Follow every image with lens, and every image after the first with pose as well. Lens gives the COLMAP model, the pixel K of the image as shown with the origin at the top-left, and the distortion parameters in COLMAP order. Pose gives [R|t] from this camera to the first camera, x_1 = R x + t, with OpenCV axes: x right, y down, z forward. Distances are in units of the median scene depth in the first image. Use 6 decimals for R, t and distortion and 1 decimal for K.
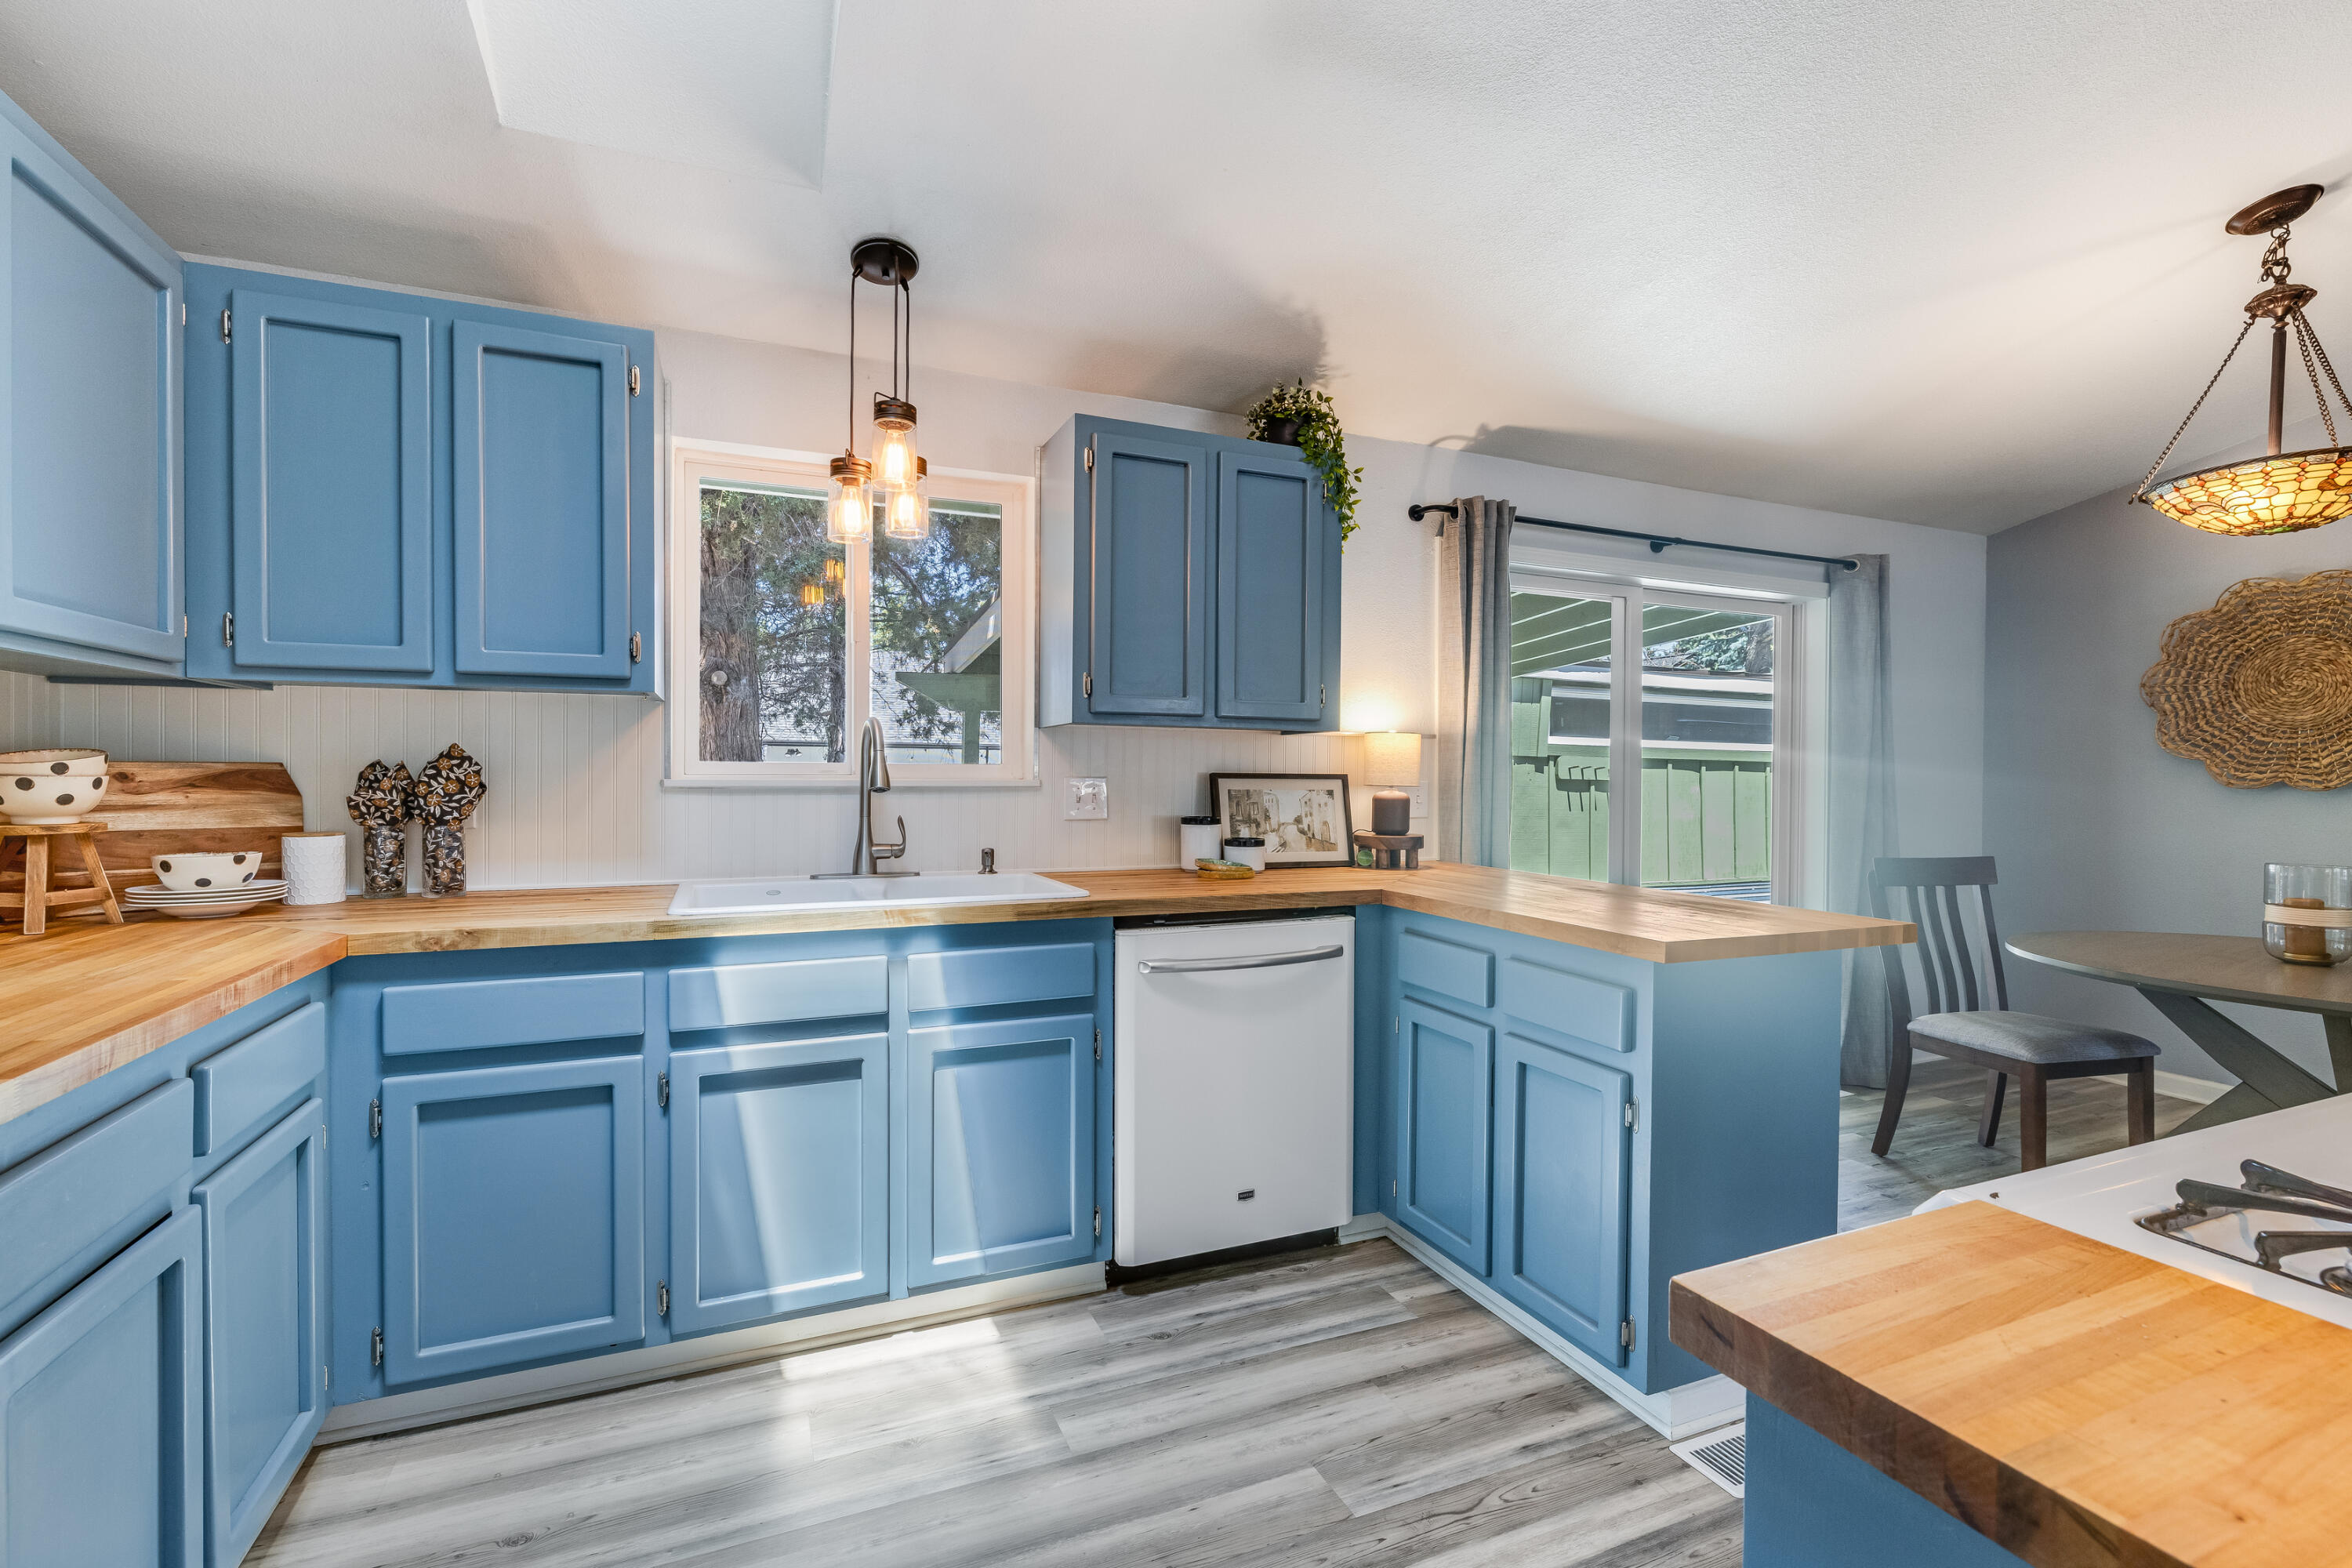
lens RADIAL K [[981.0, 0, 1143.4], [0, 981.0, 789.8], [0, 0, 1]] dist [-0.012105, 0.000254]
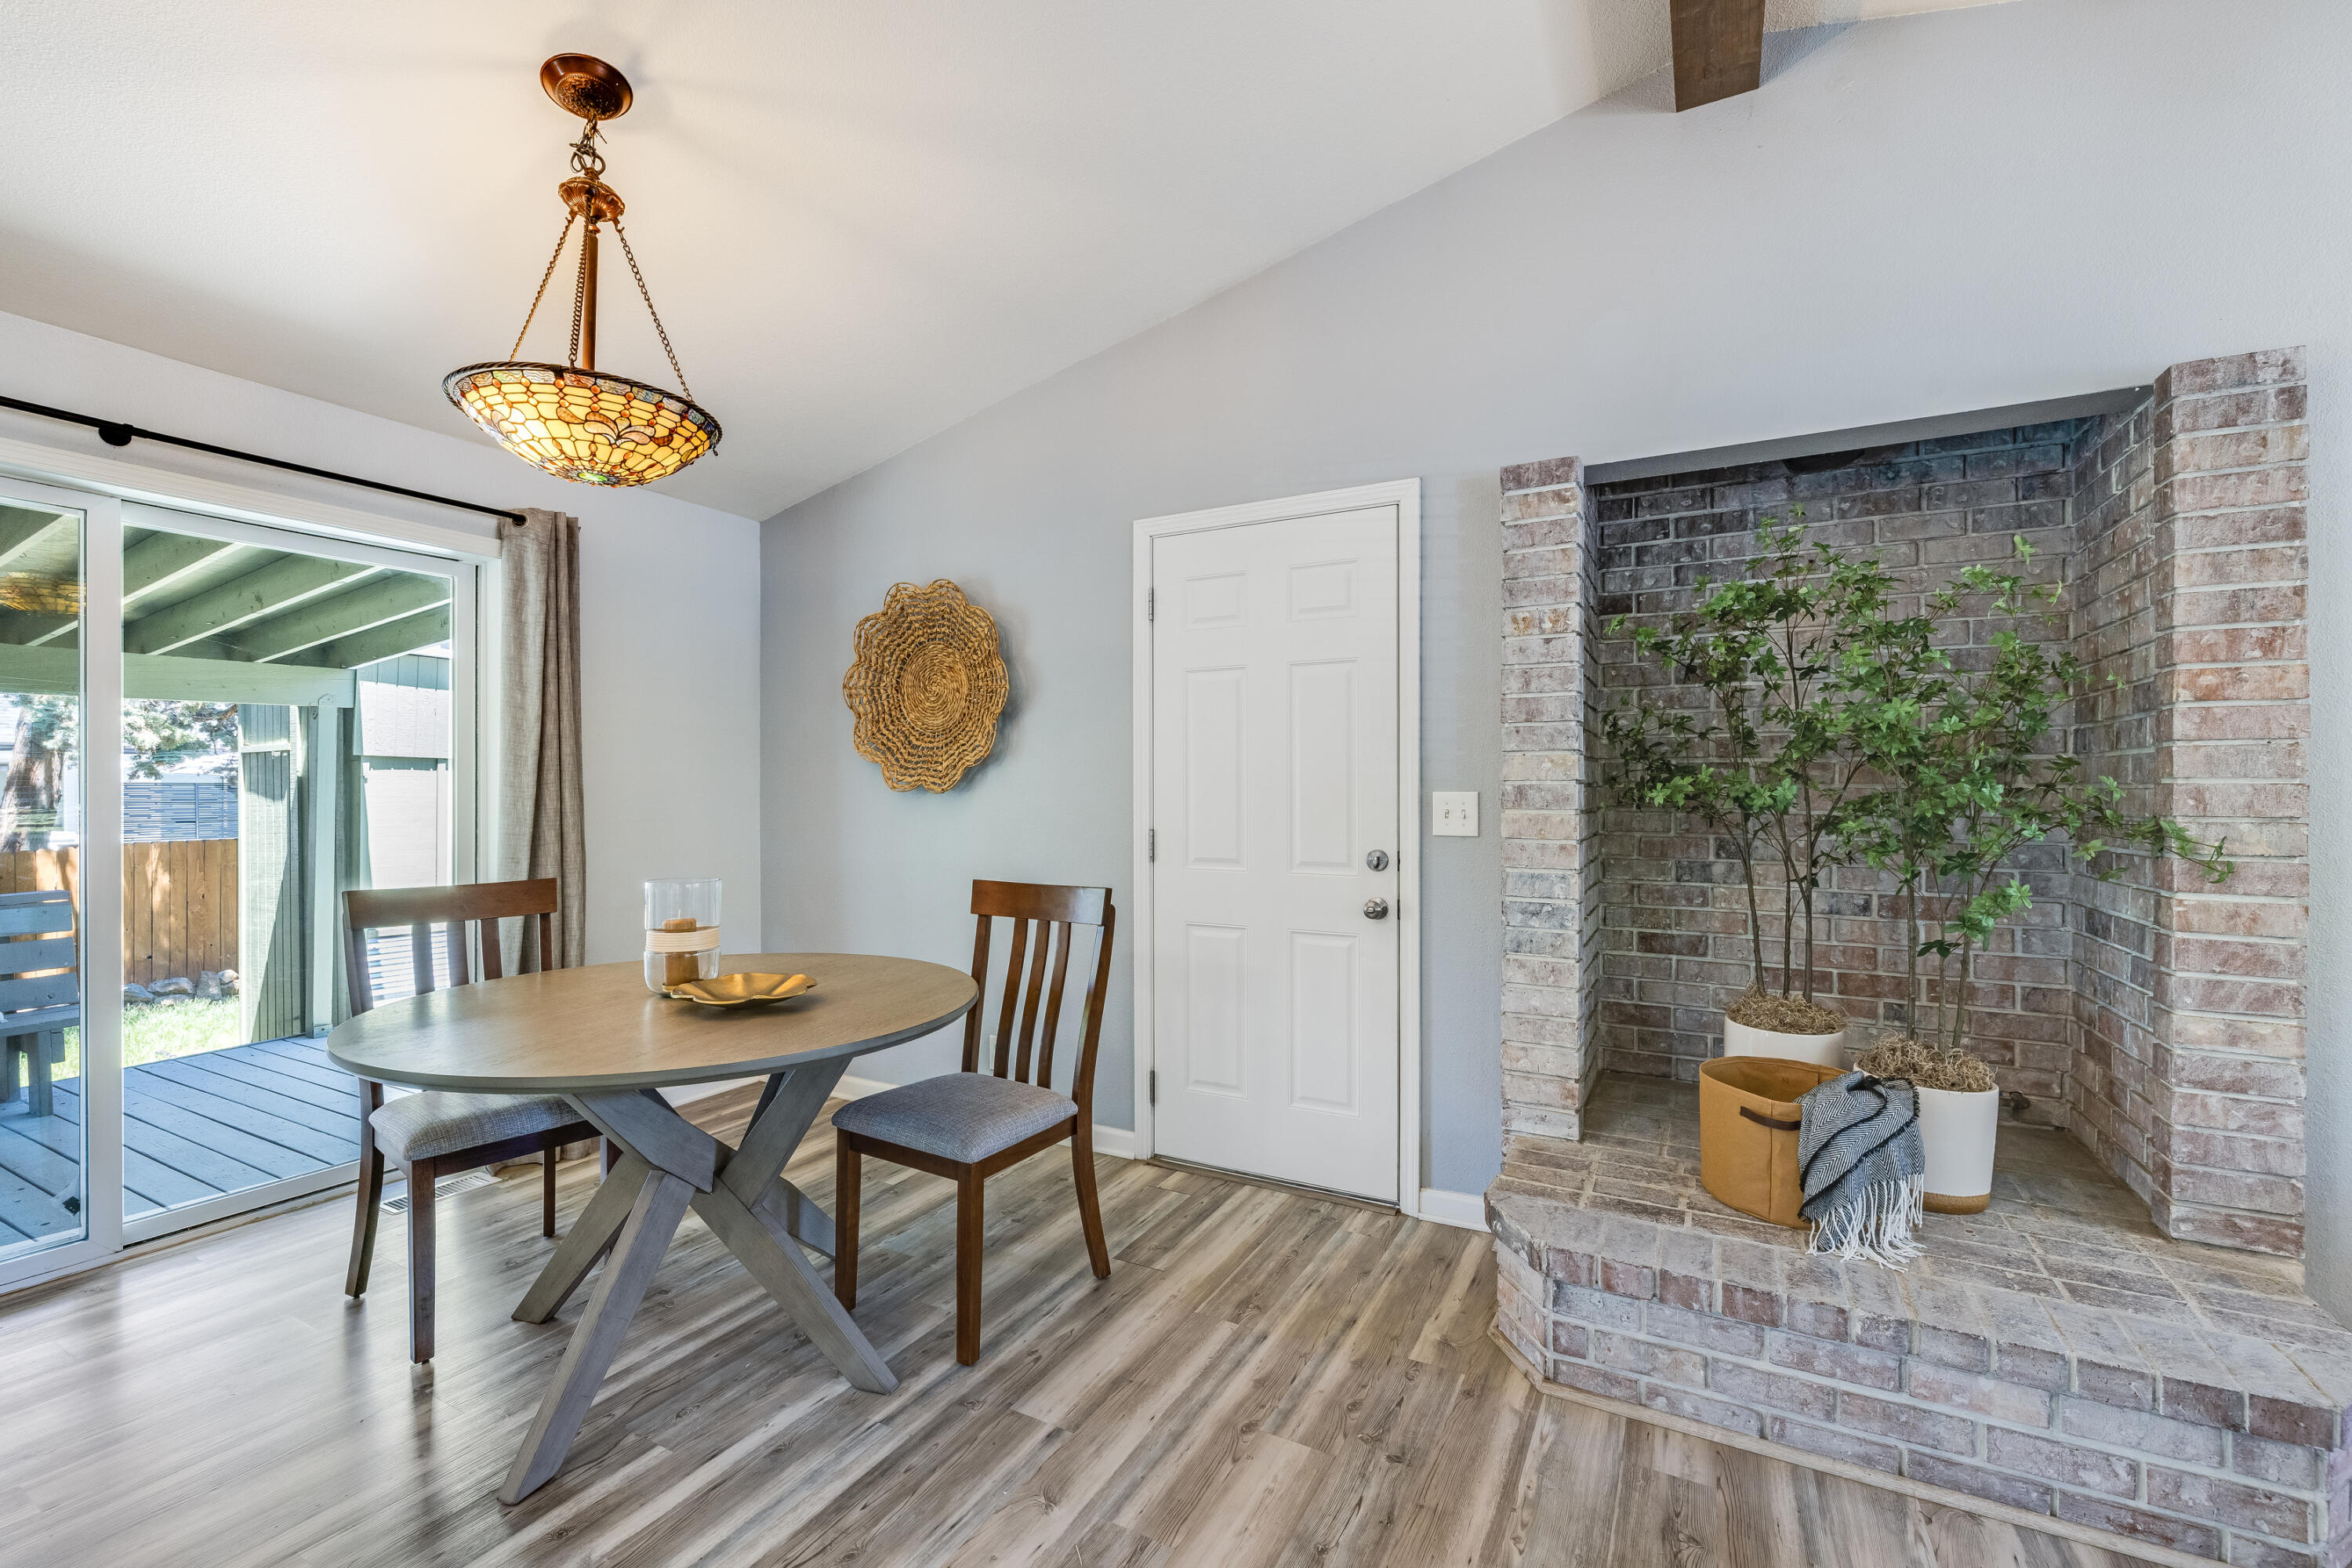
lens RADIAL K [[980.2, 0, 1186.8], [0, 980.2, 790.6], [0, 0, 1]] dist [-0.002835, -0.000248]
pose [[0.764419, -0.008486, 0.644664, 0.768770], [0.012357, 0.999923, -0.001490, 0.003186], [-0.644602, 0.009105, 0.764464, 0.029031]]
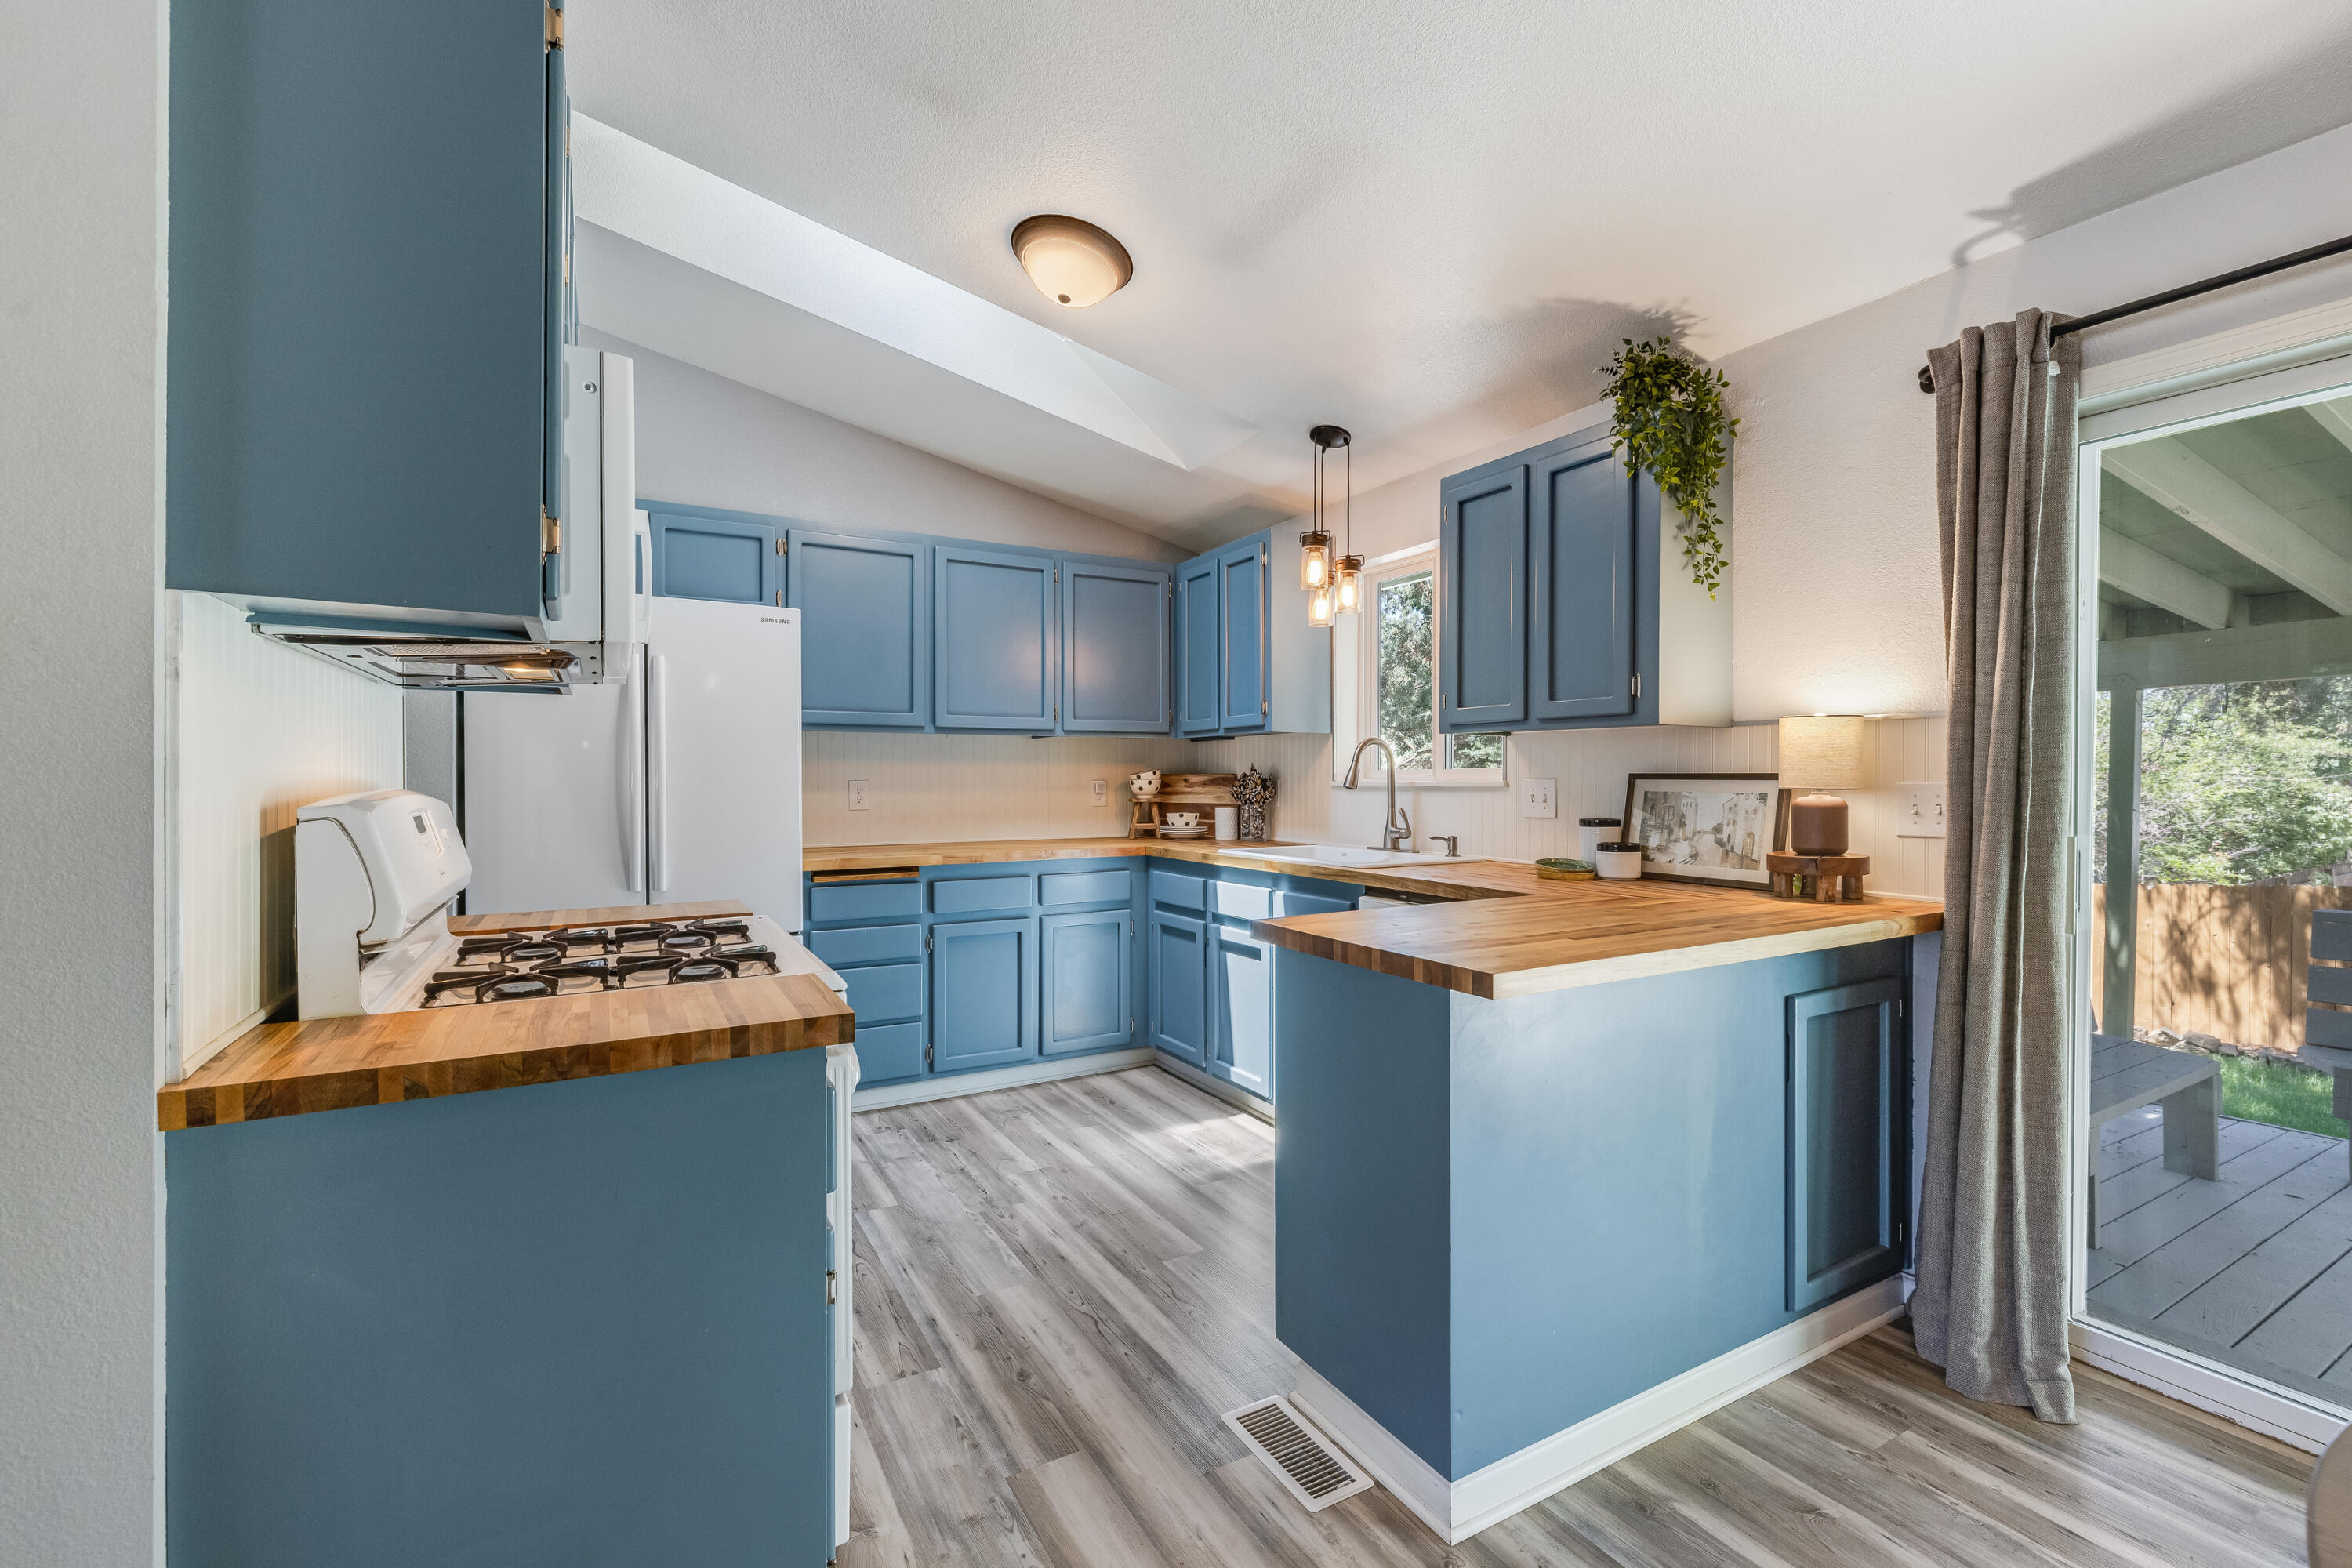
lens RADIAL K [[1009.0, 0, 1176.0], [0, 1009.0, 784.0], [0, 0, 1]] dist [-0.000919, -0.000153]
pose [[0.131780, 0.000172, -0.991279, 0.966284], [-0.011842, 0.999929, -0.001400, -0.000553], [0.991208, 0.011924, 0.131772, 0.437296]]
